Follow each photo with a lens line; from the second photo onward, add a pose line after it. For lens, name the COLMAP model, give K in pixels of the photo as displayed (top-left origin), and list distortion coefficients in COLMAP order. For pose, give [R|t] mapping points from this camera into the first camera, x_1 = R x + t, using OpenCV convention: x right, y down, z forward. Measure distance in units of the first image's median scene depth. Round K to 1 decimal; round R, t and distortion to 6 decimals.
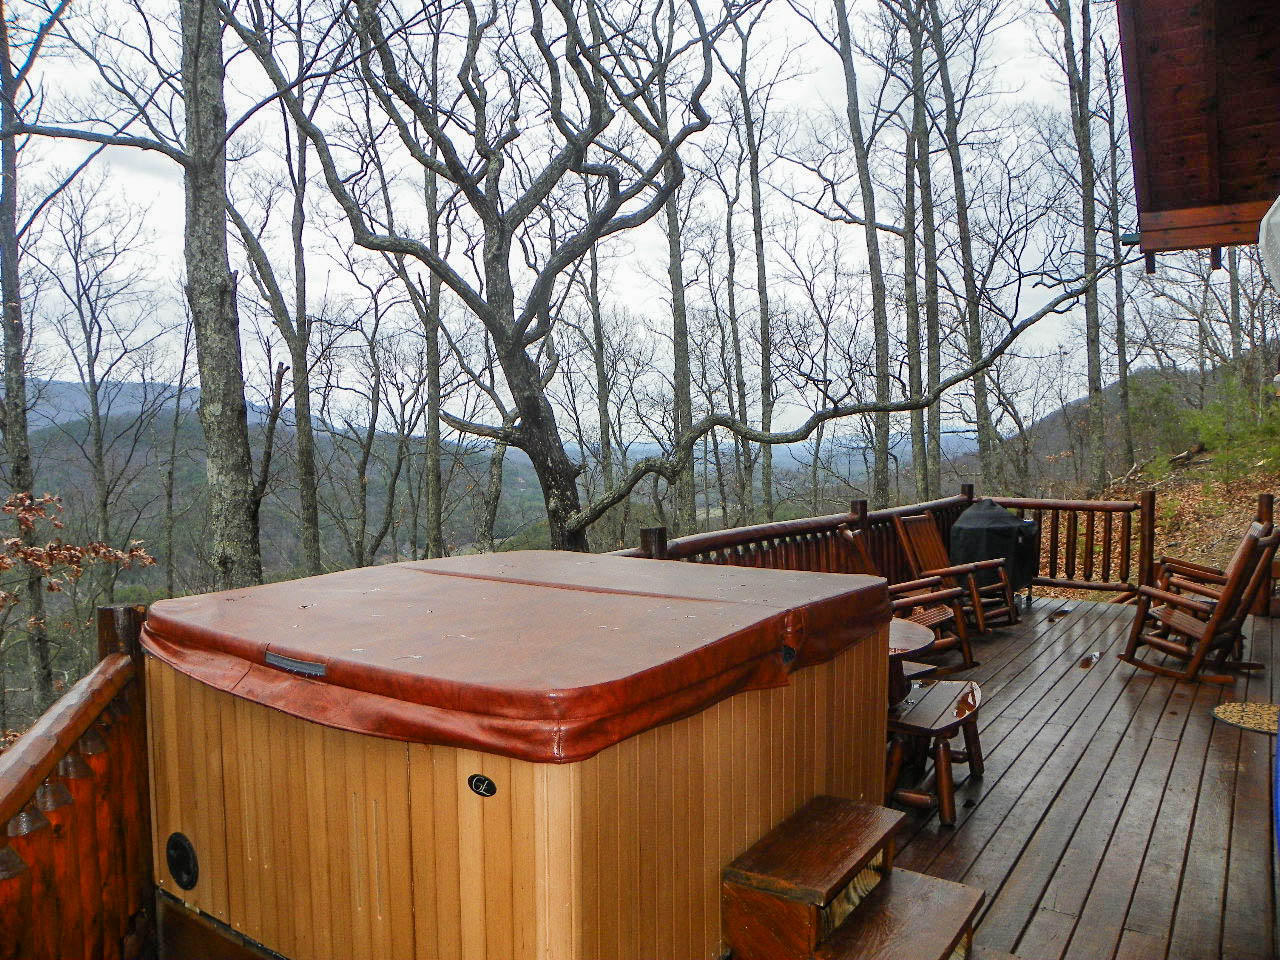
lens RADIAL K [[977.3, 0, 638.2], [0, 977.3, 476.9], [0, 0, 1]] dist [-0.159546, 0.110647]
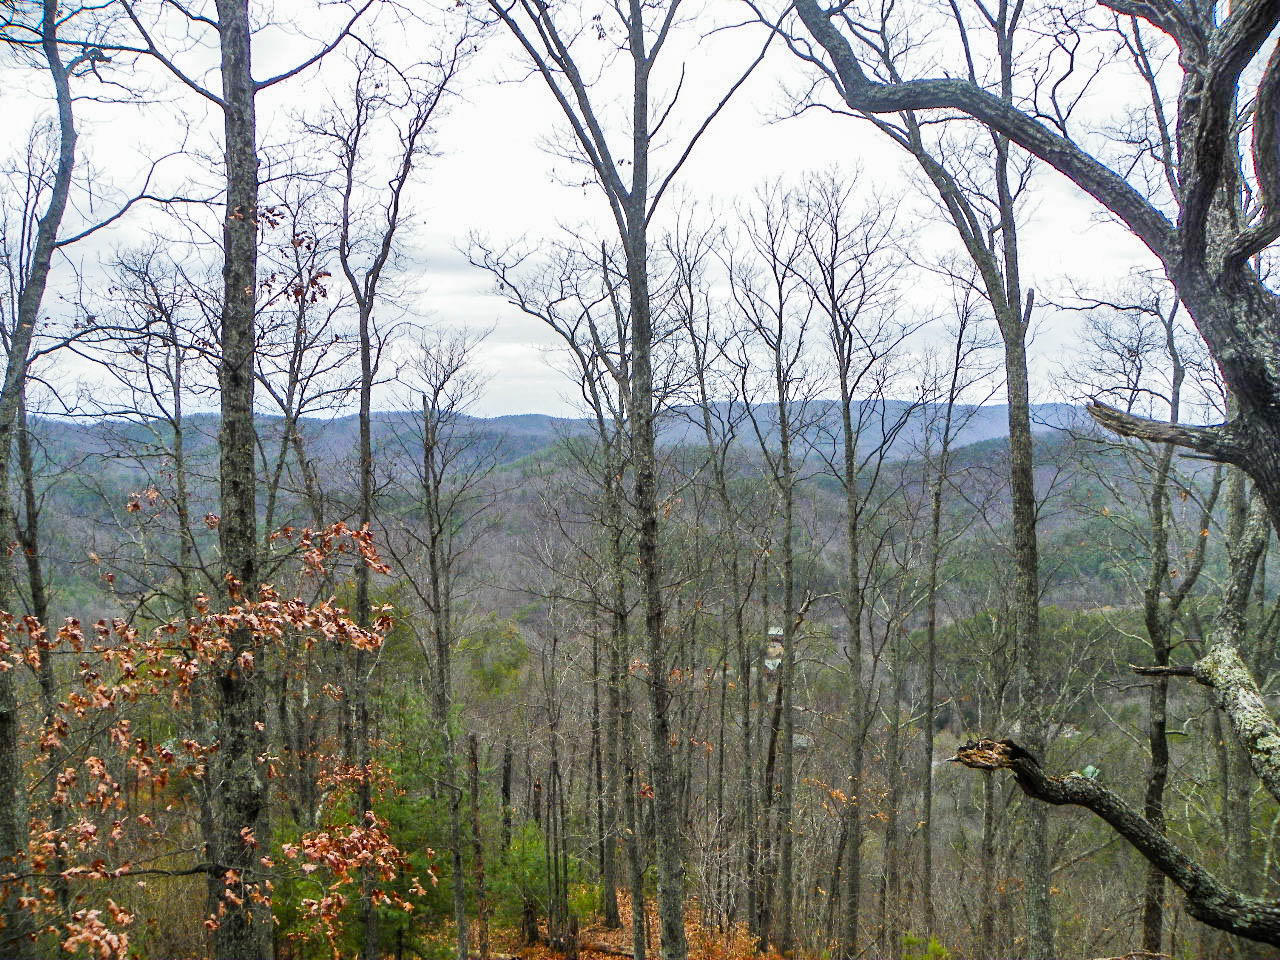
lens RADIAL K [[977.3, 0, 638.2], [0, 977.3, 476.9], [0, 0, 1]] dist [-0.159546, 0.110647]
pose [[0.631993, 0.007921, -0.774934, 0.044291], [-0.023689, 0.999678, -0.009101, -0.009457], [0.774612, 0.024109, 0.631977, 0.359762]]
